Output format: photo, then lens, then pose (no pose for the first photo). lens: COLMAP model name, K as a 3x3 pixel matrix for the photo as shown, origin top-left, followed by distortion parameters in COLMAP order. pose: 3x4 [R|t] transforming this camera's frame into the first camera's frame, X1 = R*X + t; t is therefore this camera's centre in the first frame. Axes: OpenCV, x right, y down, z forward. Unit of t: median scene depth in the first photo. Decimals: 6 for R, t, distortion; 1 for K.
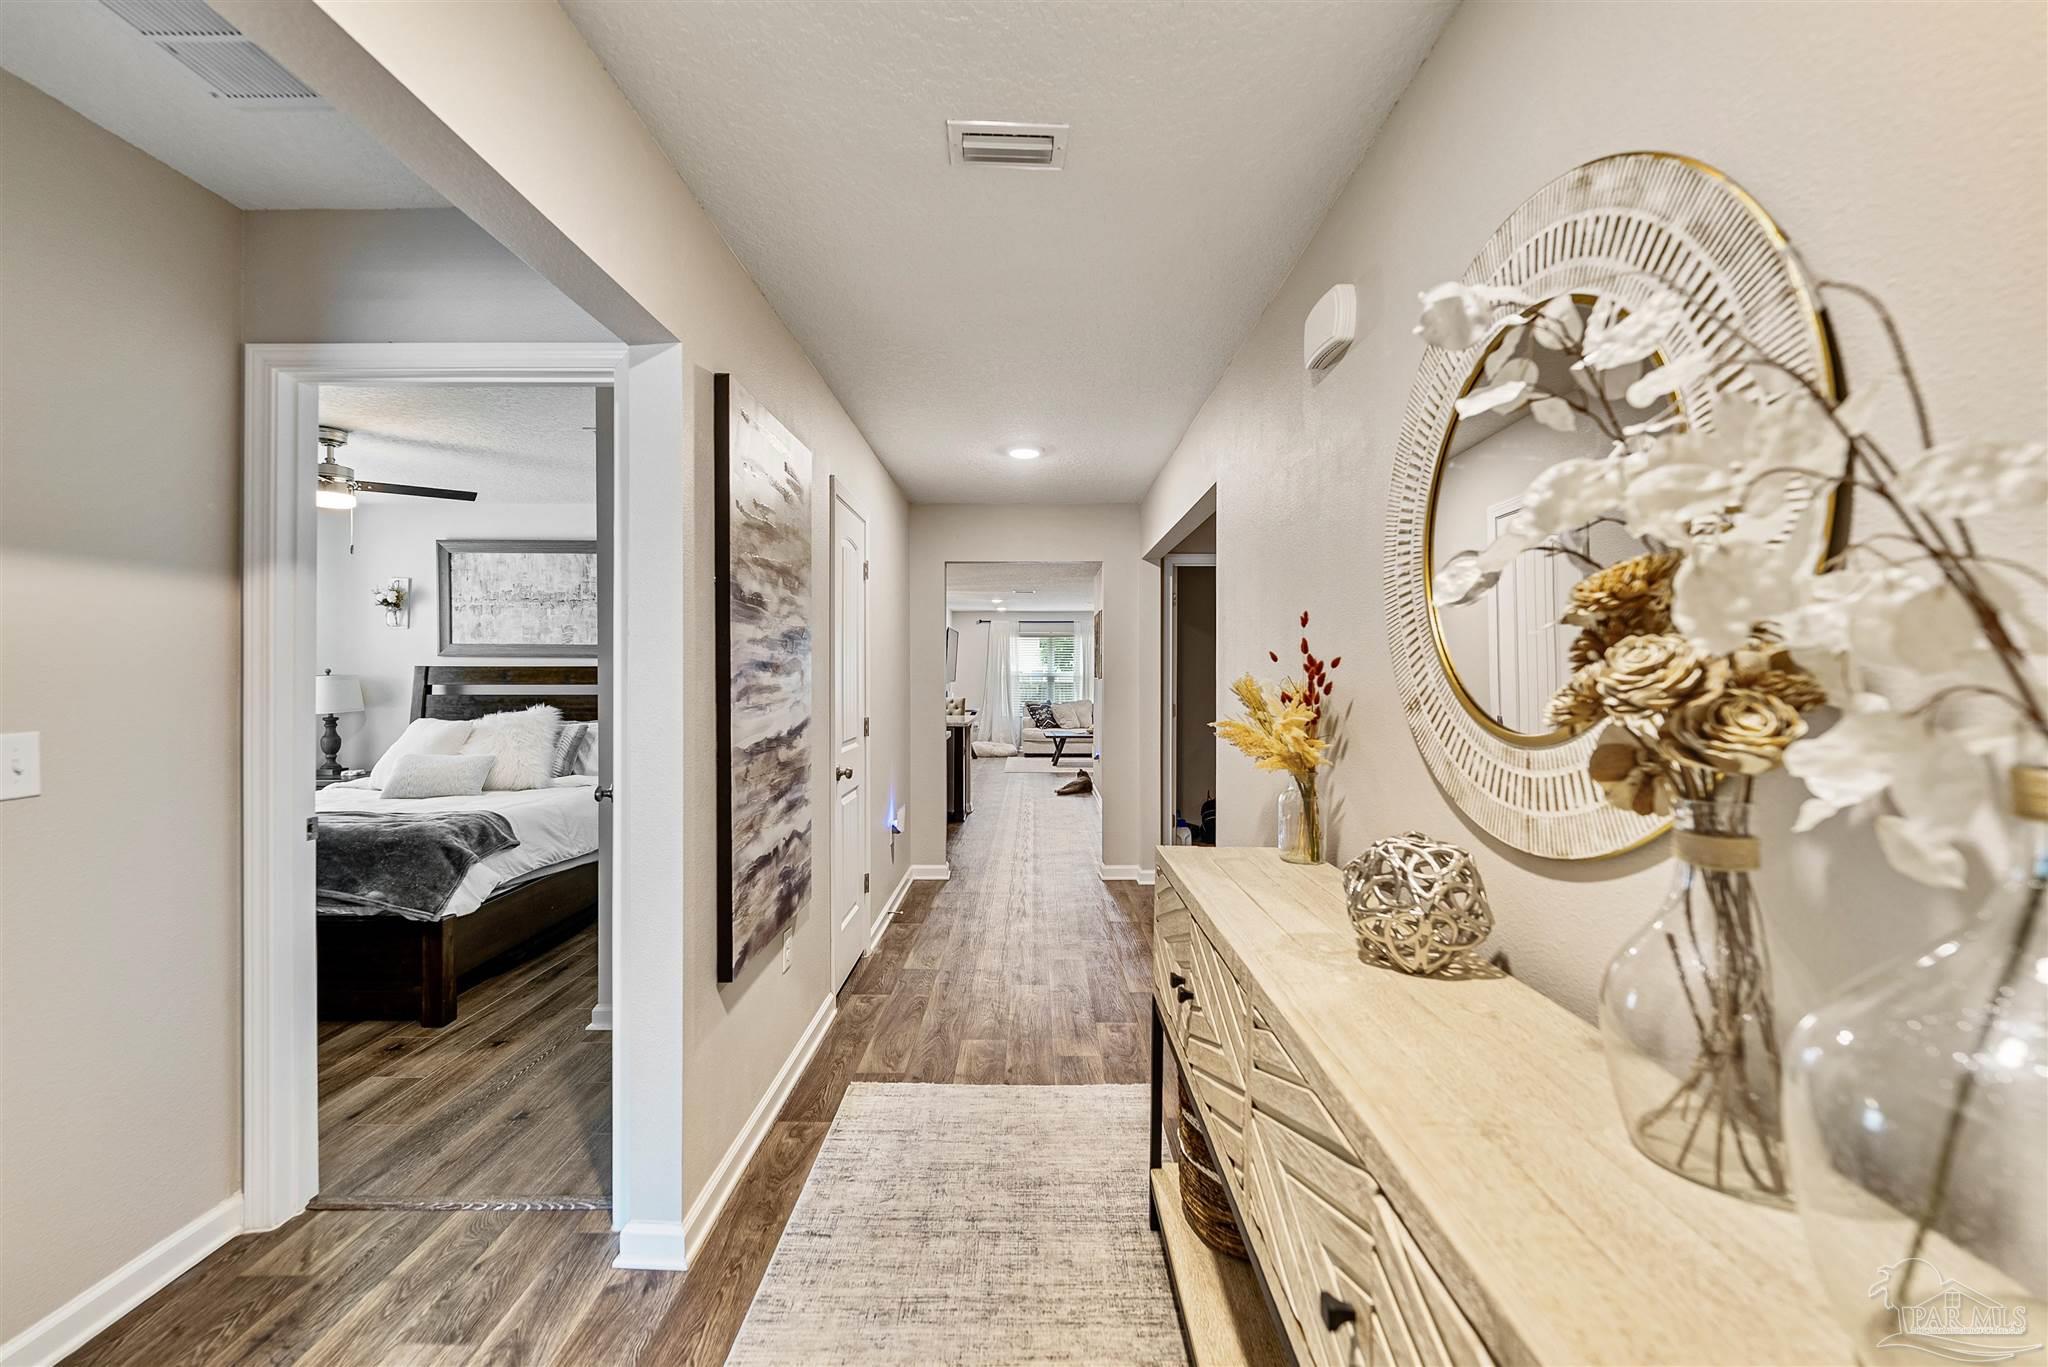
lens RADIAL K [[843.7, 0, 1035.1], [0, 843.7, 676.6], [0, 0, 1]] dist [-0.003220, -0.000281]
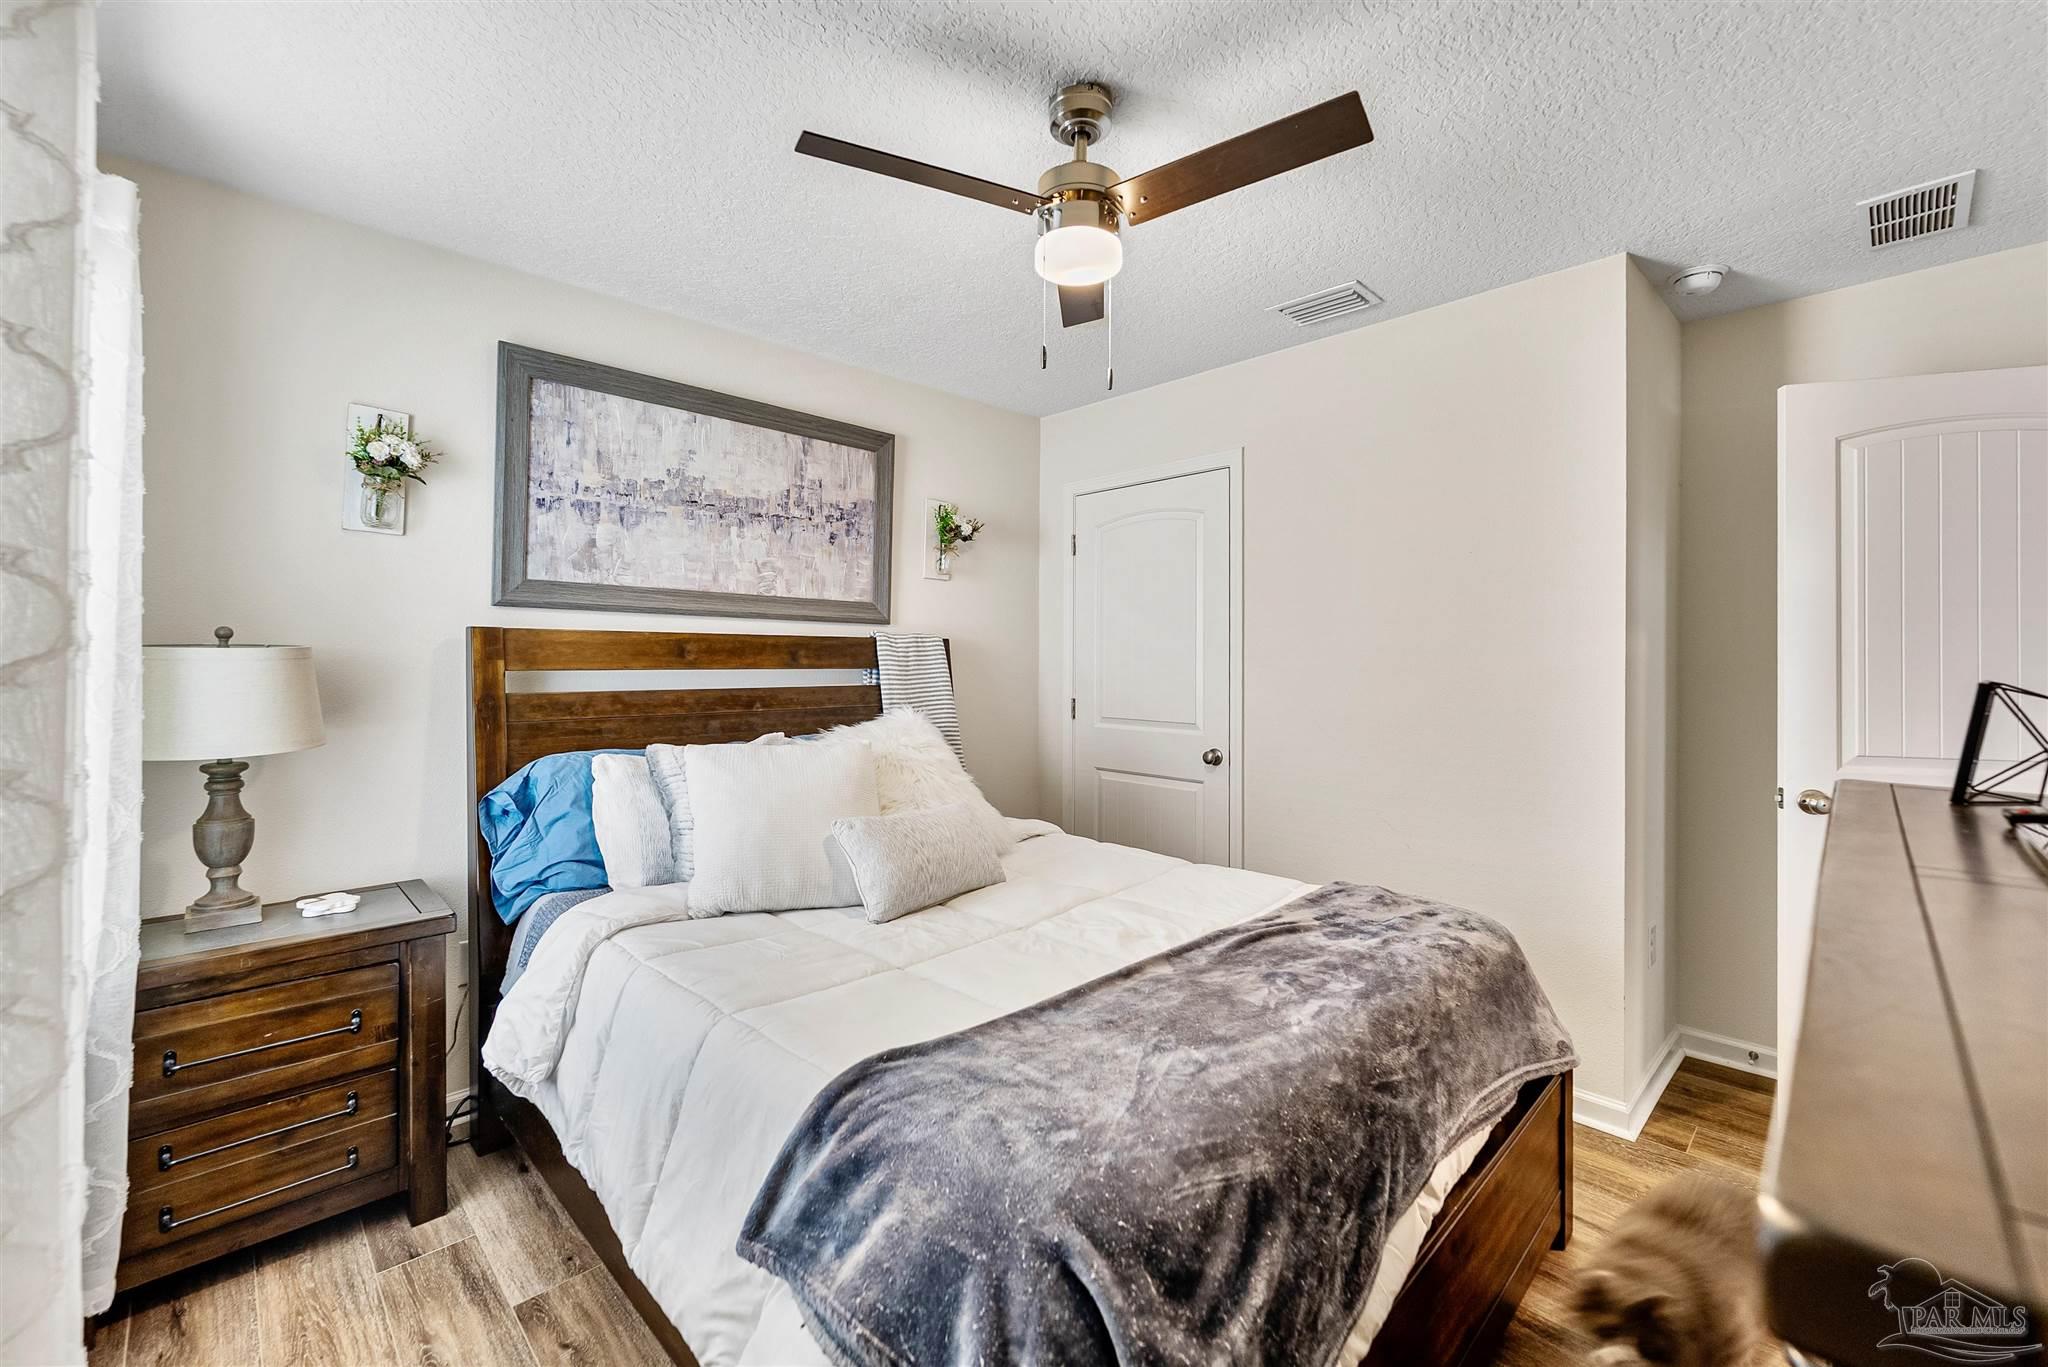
lens RADIAL K [[843.7, 0, 1005.4], [0, 843.7, 649.5], [0, 0, 1]] dist [-0.003220, -0.000281]
pose [[0.712278, 0.013768, 0.701762, -0.827426], [-0.016377, 0.999861, -0.002994, -0.004180], [-0.701706, -0.009360, 0.712405, 0.499696]]
